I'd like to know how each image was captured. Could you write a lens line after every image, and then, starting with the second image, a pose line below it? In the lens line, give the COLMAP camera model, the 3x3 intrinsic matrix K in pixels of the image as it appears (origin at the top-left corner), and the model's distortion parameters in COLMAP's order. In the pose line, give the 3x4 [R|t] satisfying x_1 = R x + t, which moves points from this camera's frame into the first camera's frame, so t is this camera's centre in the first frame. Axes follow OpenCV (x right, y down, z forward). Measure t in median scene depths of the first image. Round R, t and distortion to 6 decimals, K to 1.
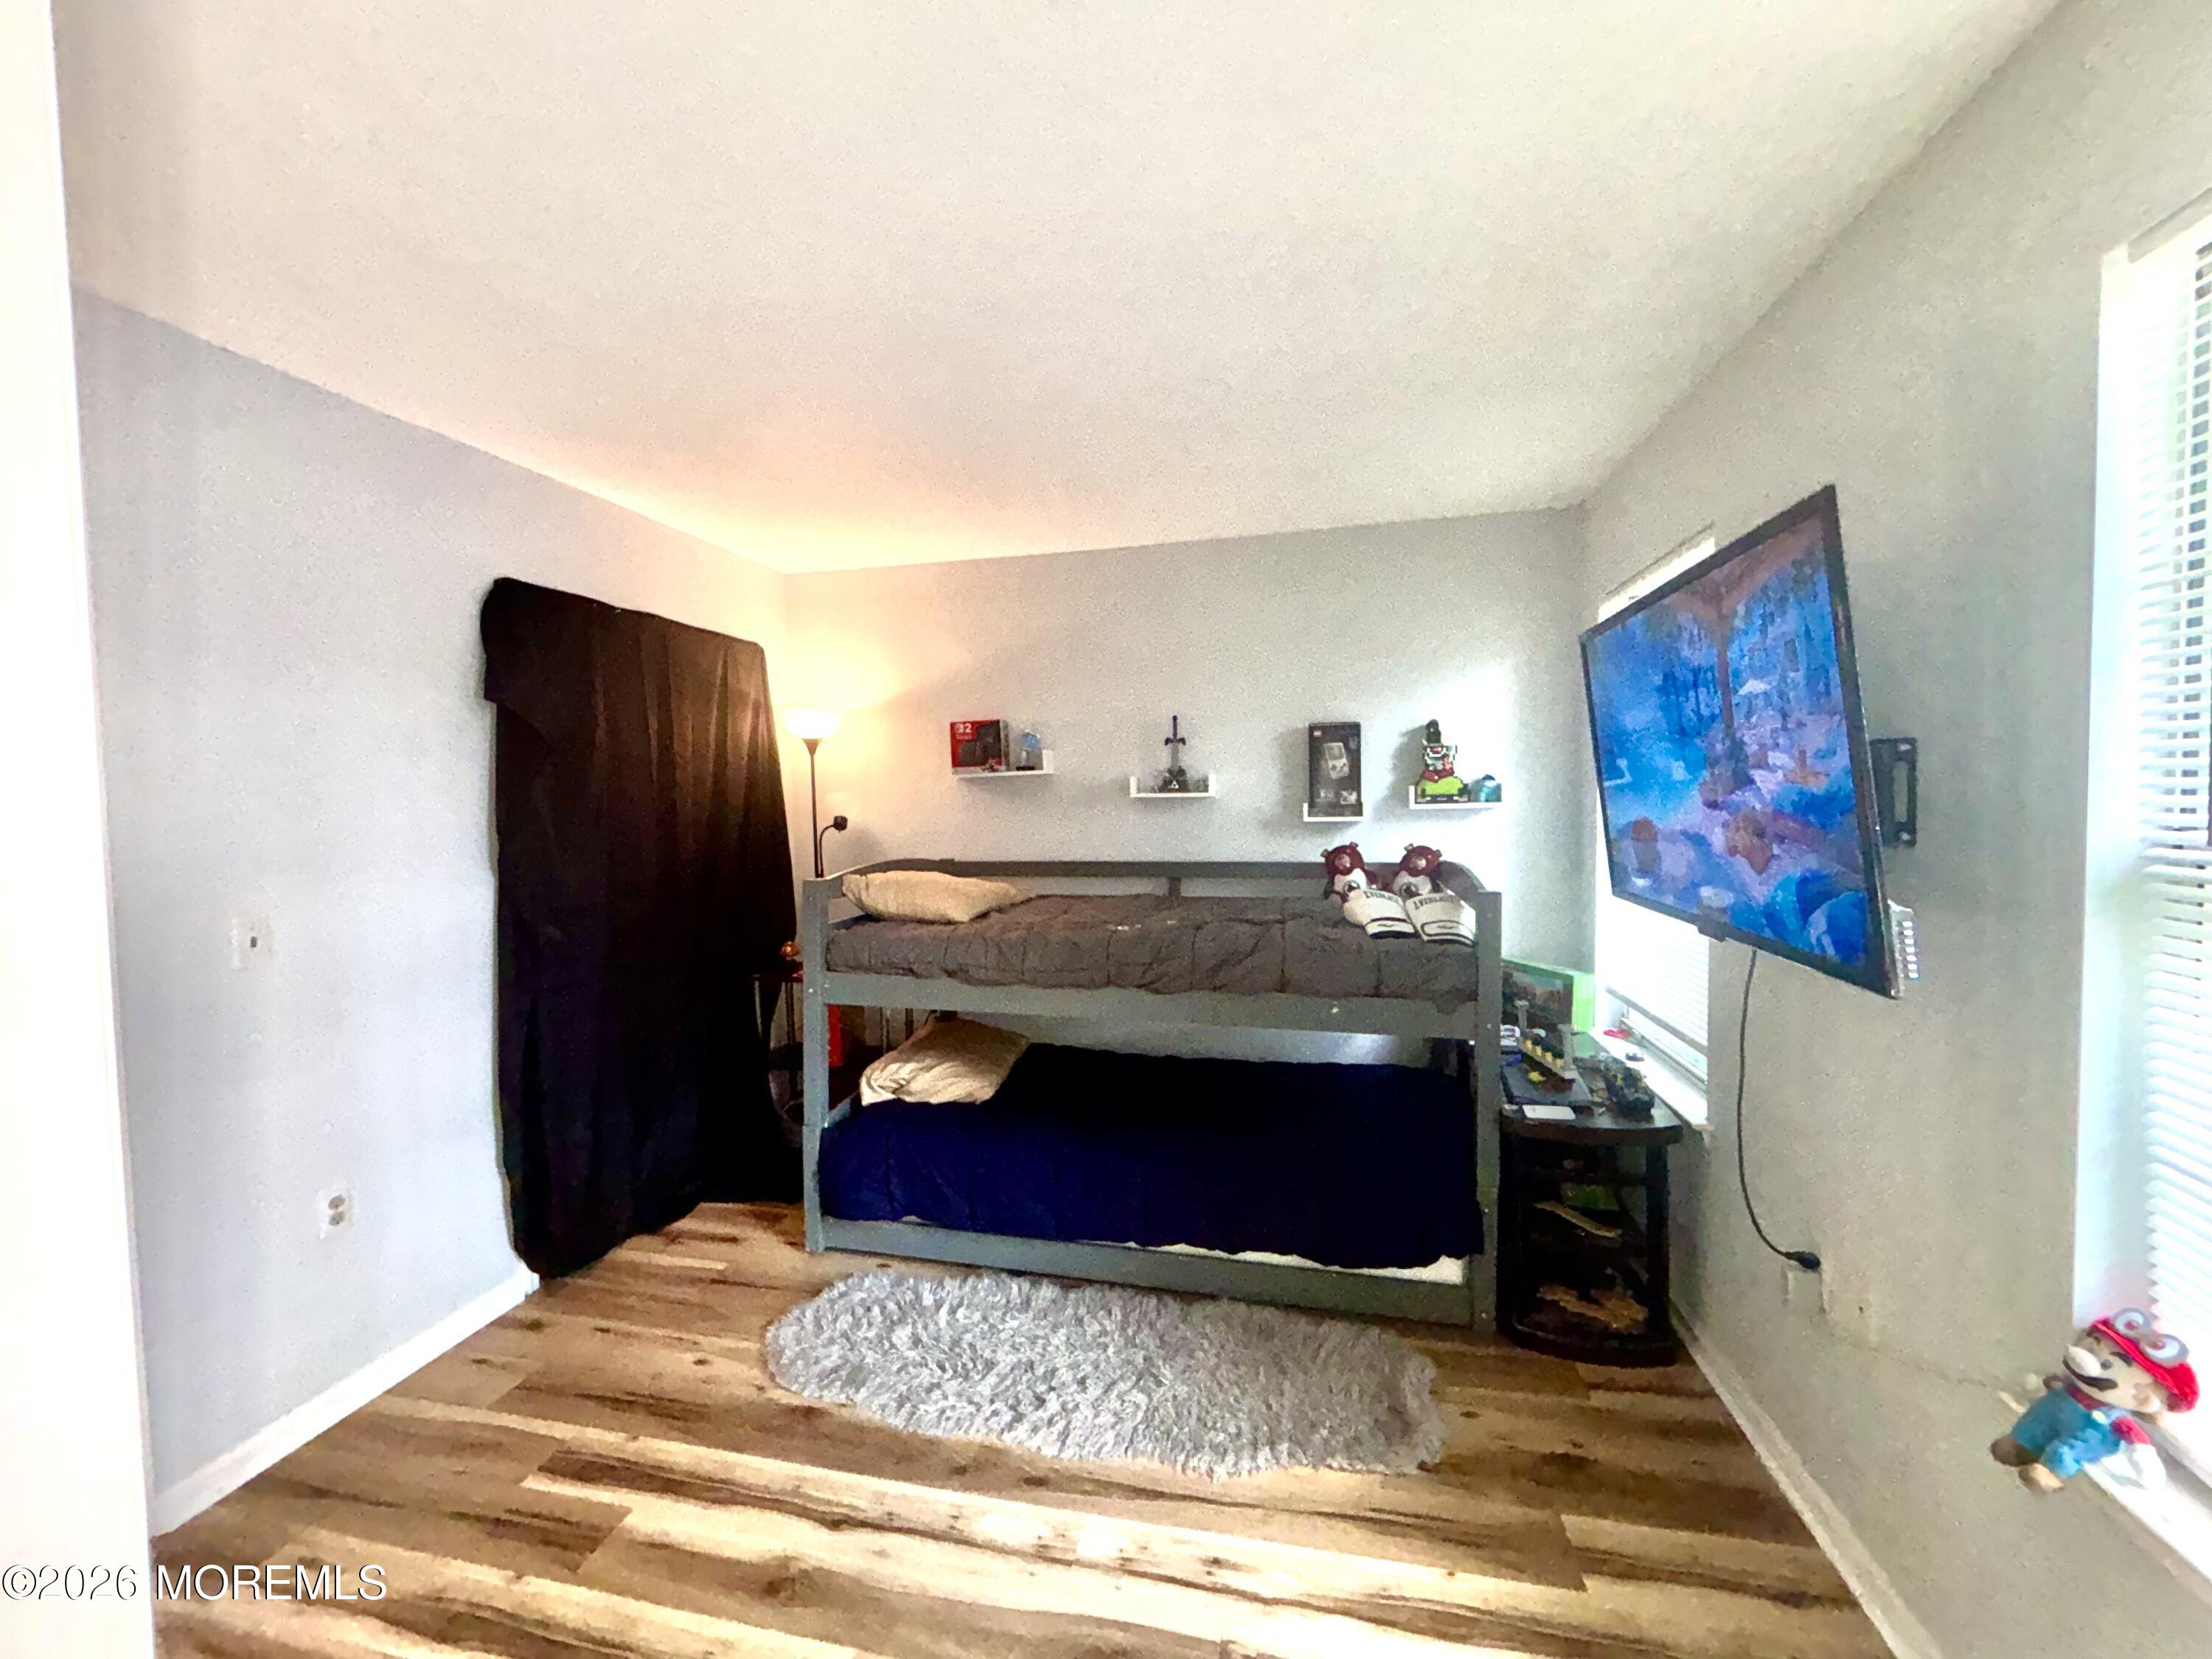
lens RADIAL K [[880.6, 0, 1094.8], [0, 880.6, 818.9], [0, 0, 1]] dist [0.003912, 0.000478]
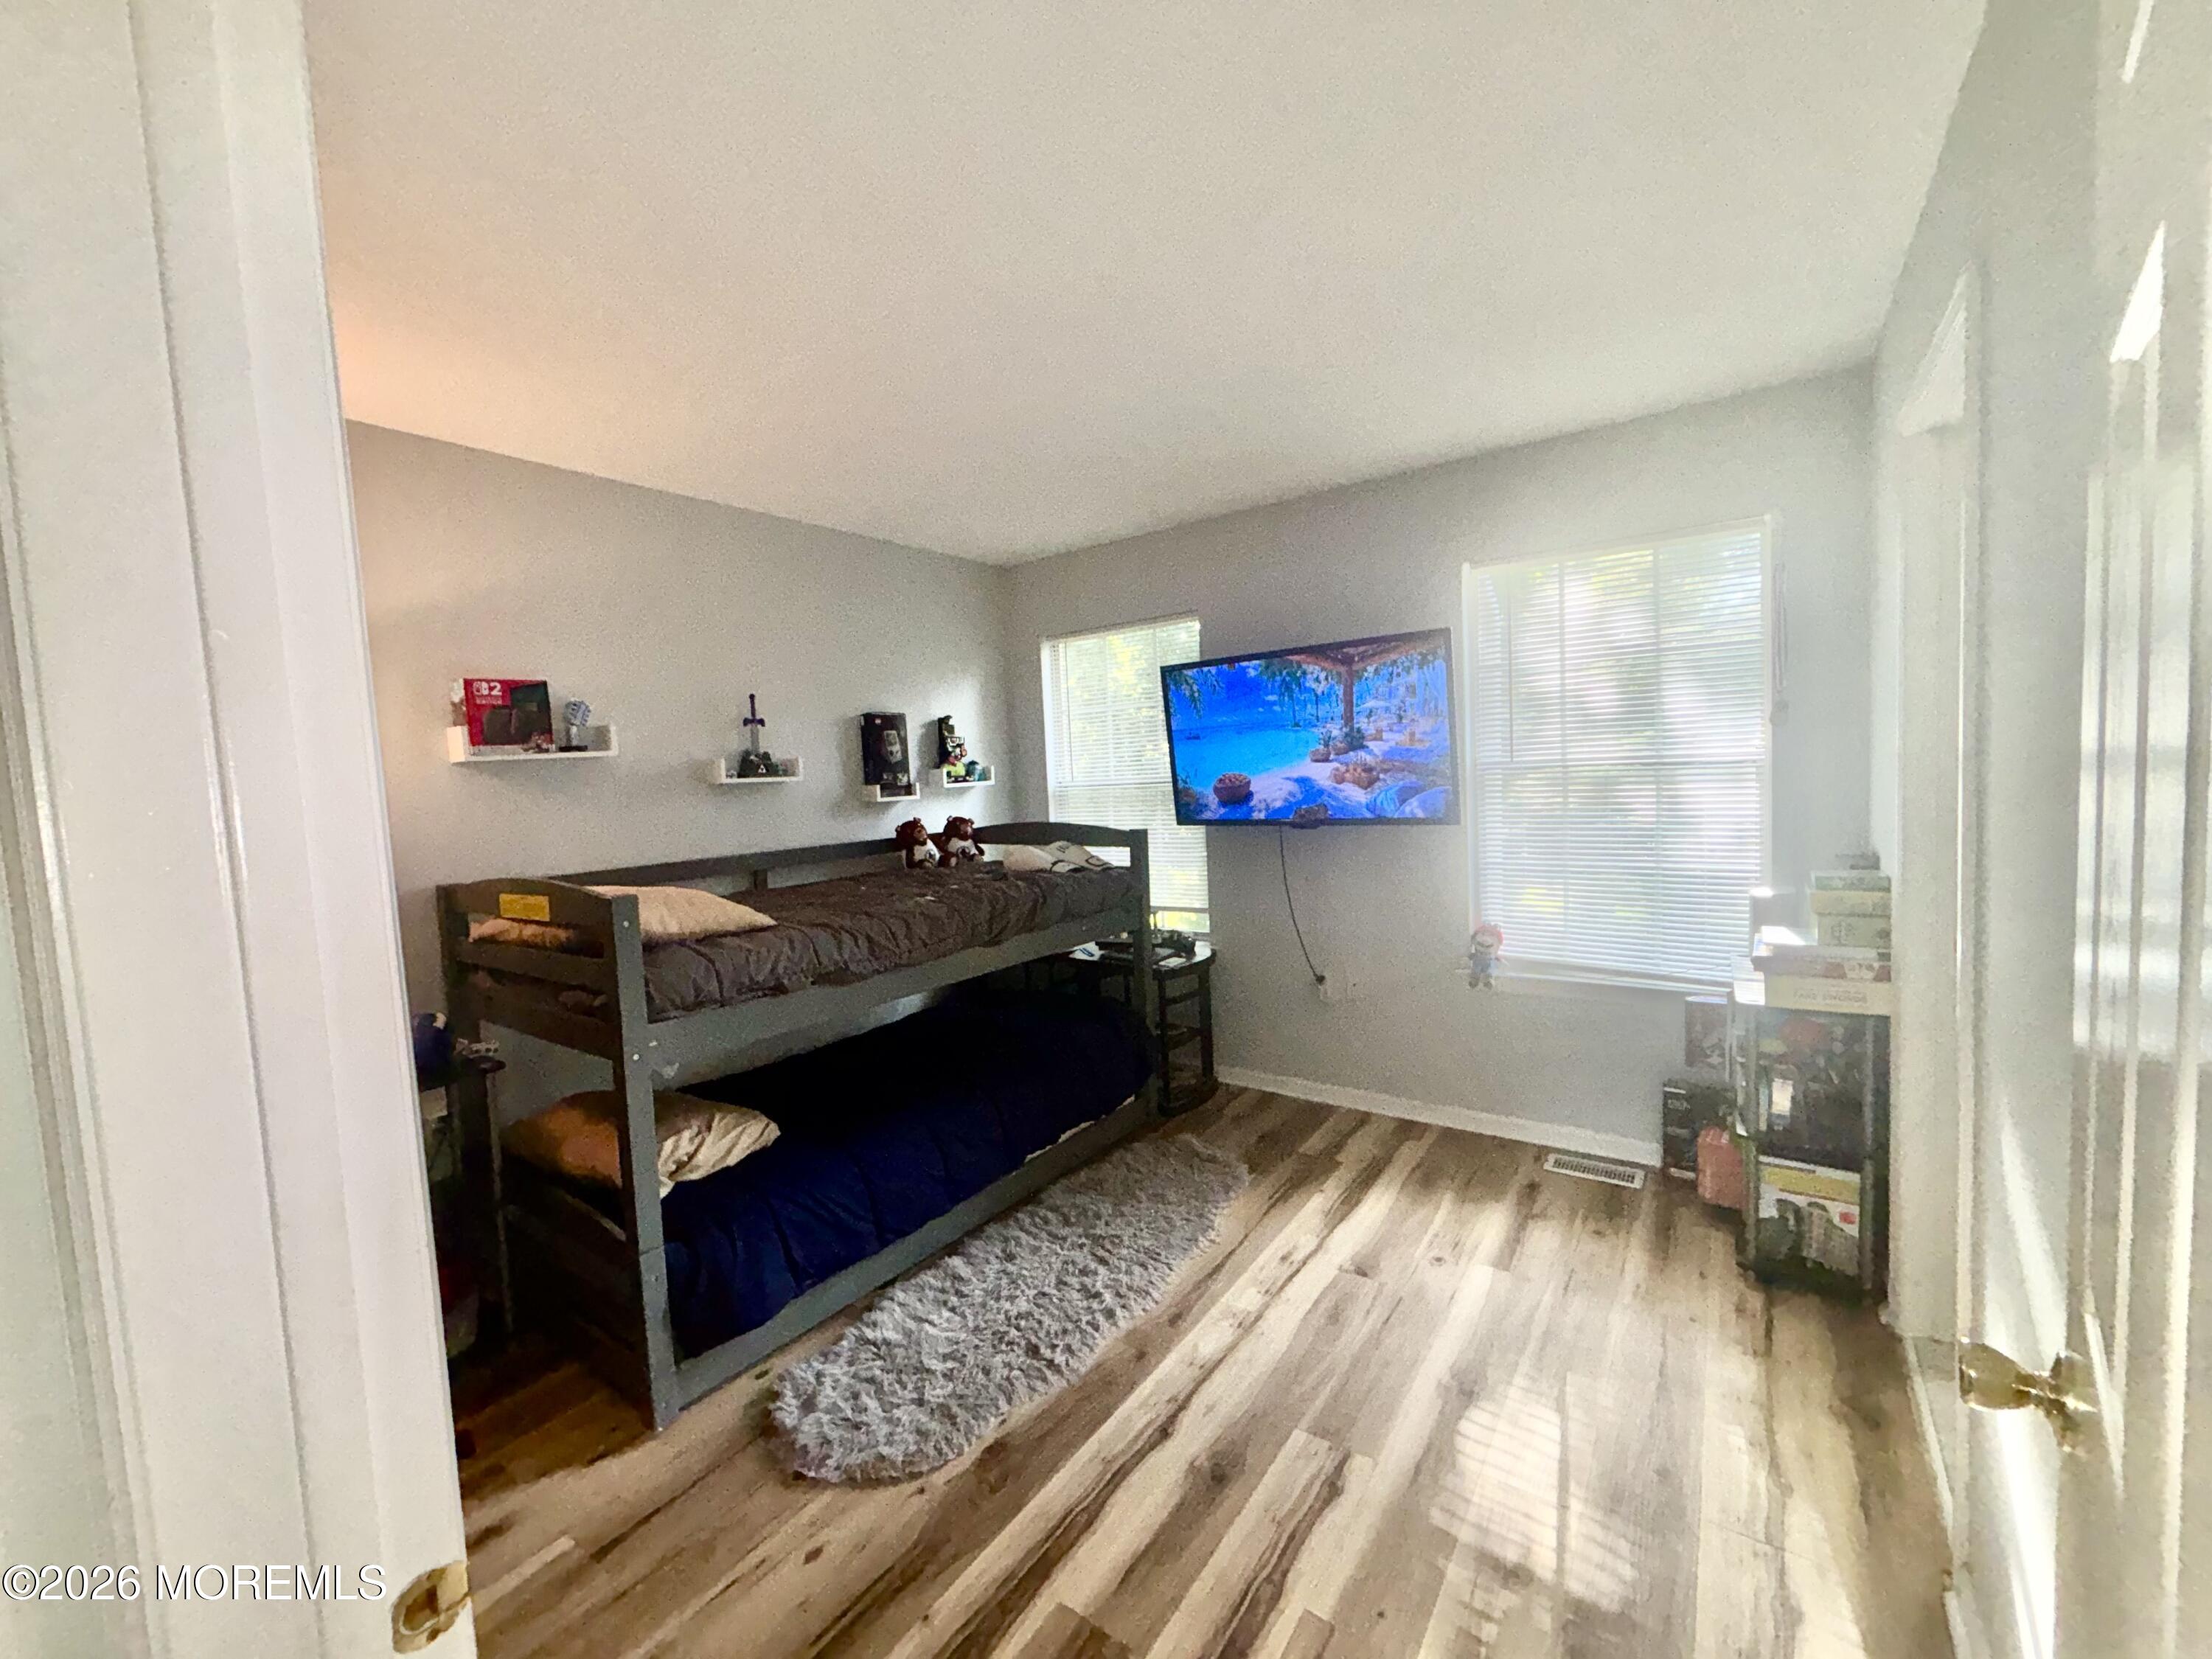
lens RADIAL K [[880.6, 0, 1087.5], [0, 880.6, 836.6], [0, 0, 1]] dist [0.003912, 0.000478]
pose [[0.400614, -0.069336, 0.913620, -0.837295], [0.066163, 0.996719, 0.046631, 0.015356], [-0.913855, 0.041766, 0.403887, 0.417537]]
